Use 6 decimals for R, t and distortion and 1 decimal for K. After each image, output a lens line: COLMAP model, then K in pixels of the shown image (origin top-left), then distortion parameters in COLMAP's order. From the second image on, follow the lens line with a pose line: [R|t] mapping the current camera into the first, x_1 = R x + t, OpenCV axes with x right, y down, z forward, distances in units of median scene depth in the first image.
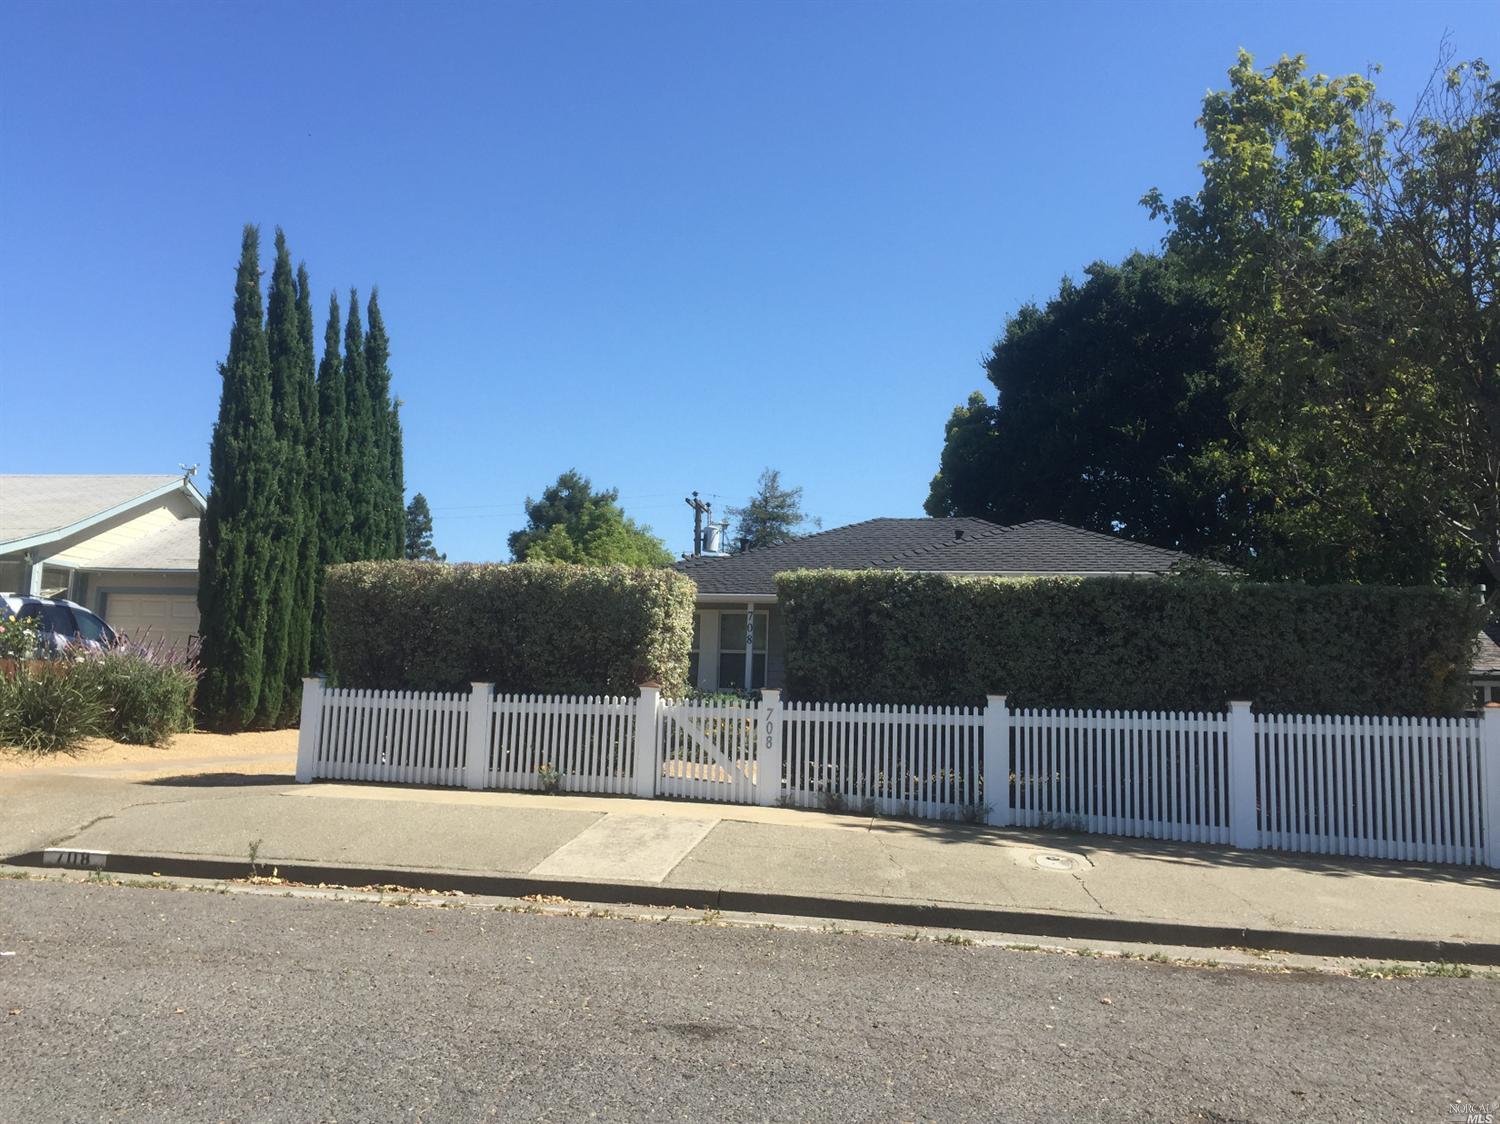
lens RADIAL K [[1310.7, 0, 756.5], [0, 1310.7, 551.1], [0, 0, 1]] dist [0.124524, -0.183631]
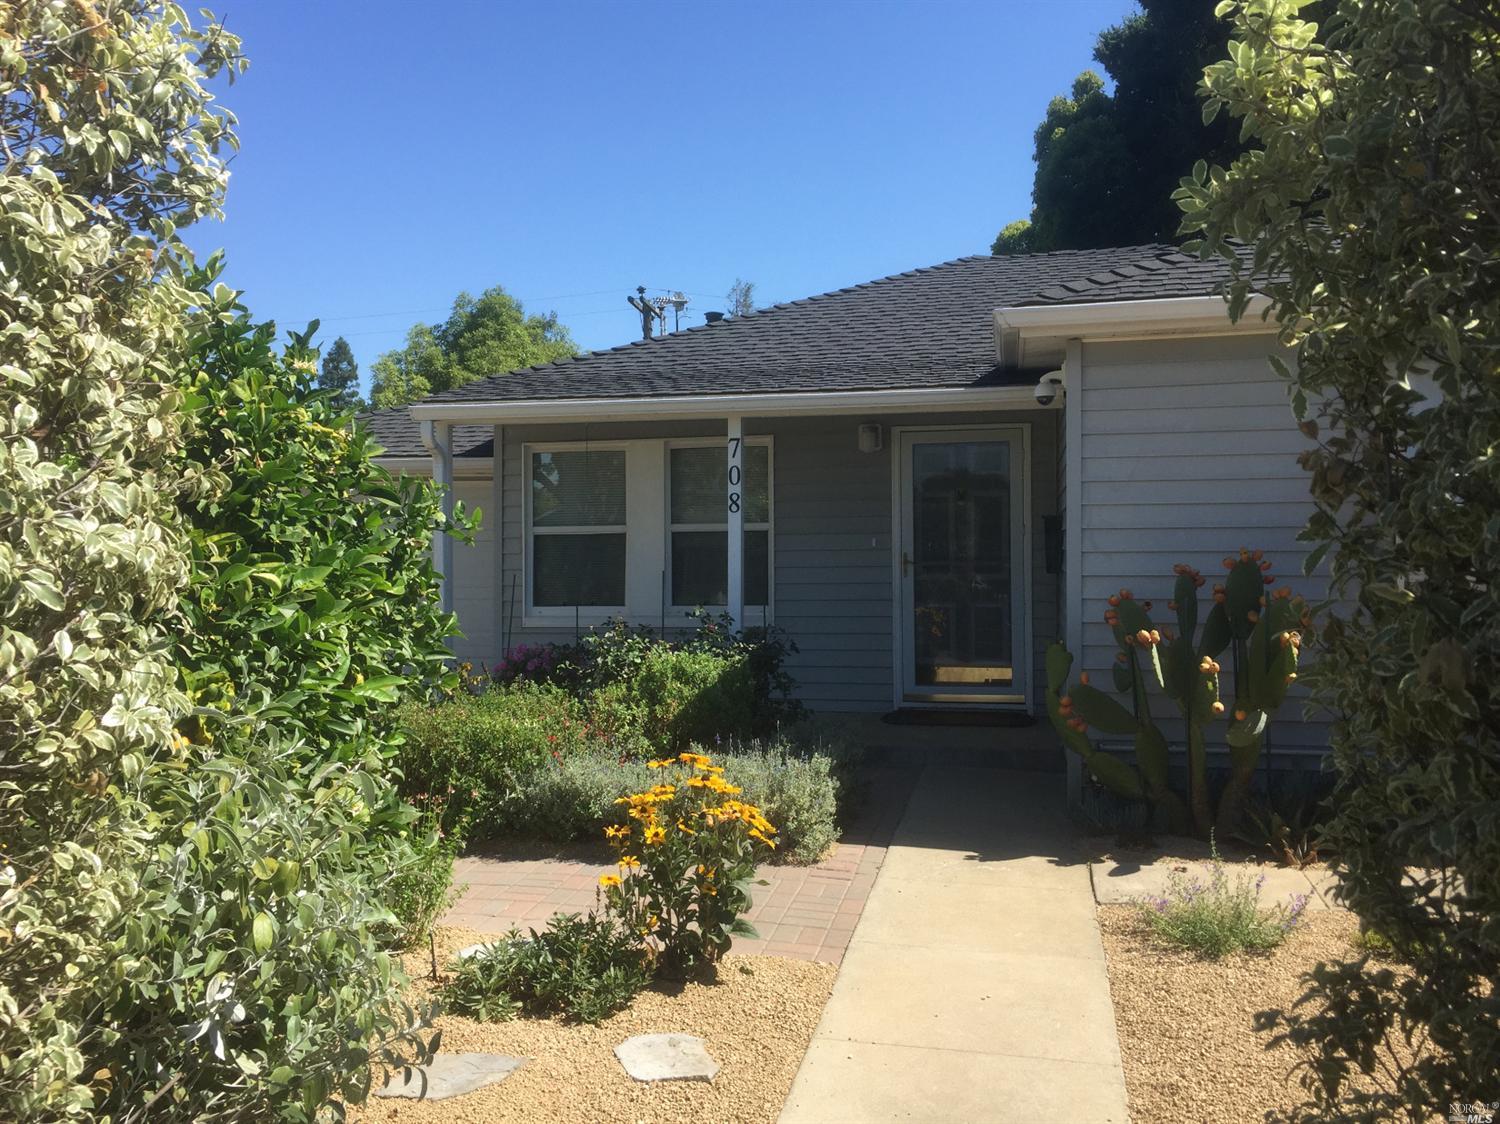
lens RADIAL K [[1310.7, 0, 756.5], [0, 1310.7, 551.1], [0, 0, 1]] dist [0.124524, -0.183631]
pose [[0.999073, -0.038725, 0.018810, -0.011938], [0.036308, 0.992679, 0.115192, 0.055624], [-0.023133, -0.114403, 0.993165, 0.945451]]
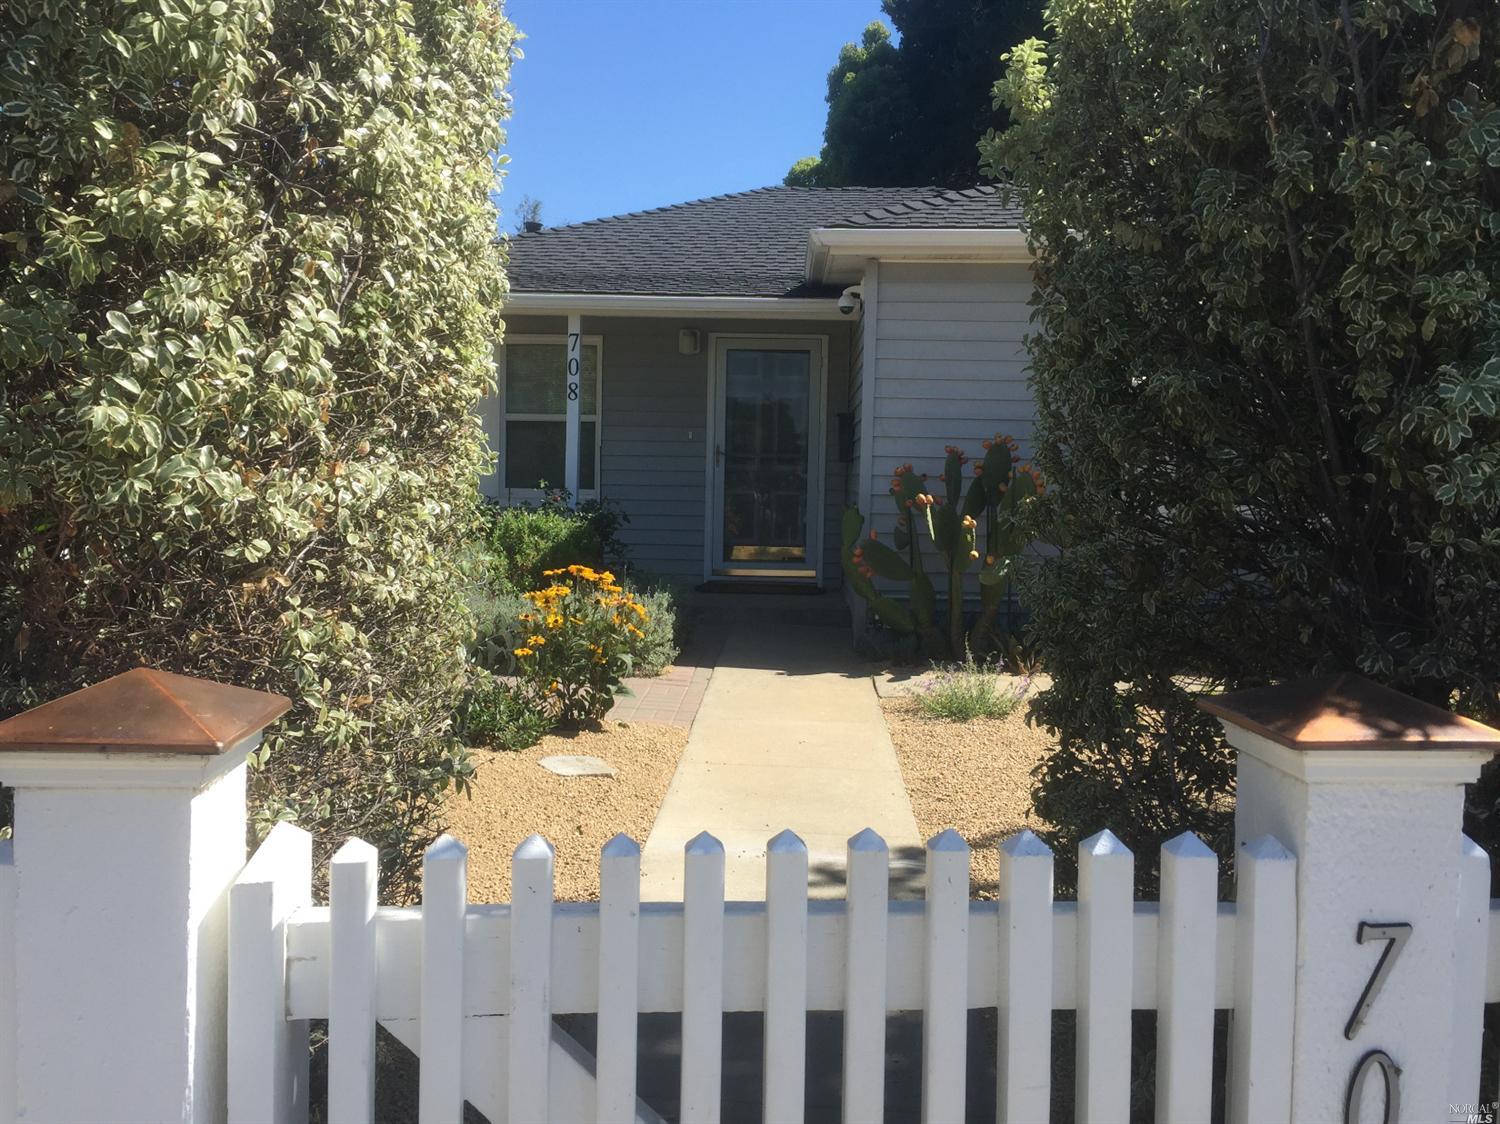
lens RADIAL K [[1300.8, 0, 750.0], [0, 1300.8, 562.0], [0, 0, 1]] dist [0.037887, -0.001922]
pose [[0.983076, -0.021809, 0.181894, -0.050578], [-0.011491, 0.983593, 0.180034, 0.069296], [-0.182836, -0.179077, 0.966697, 0.846523]]
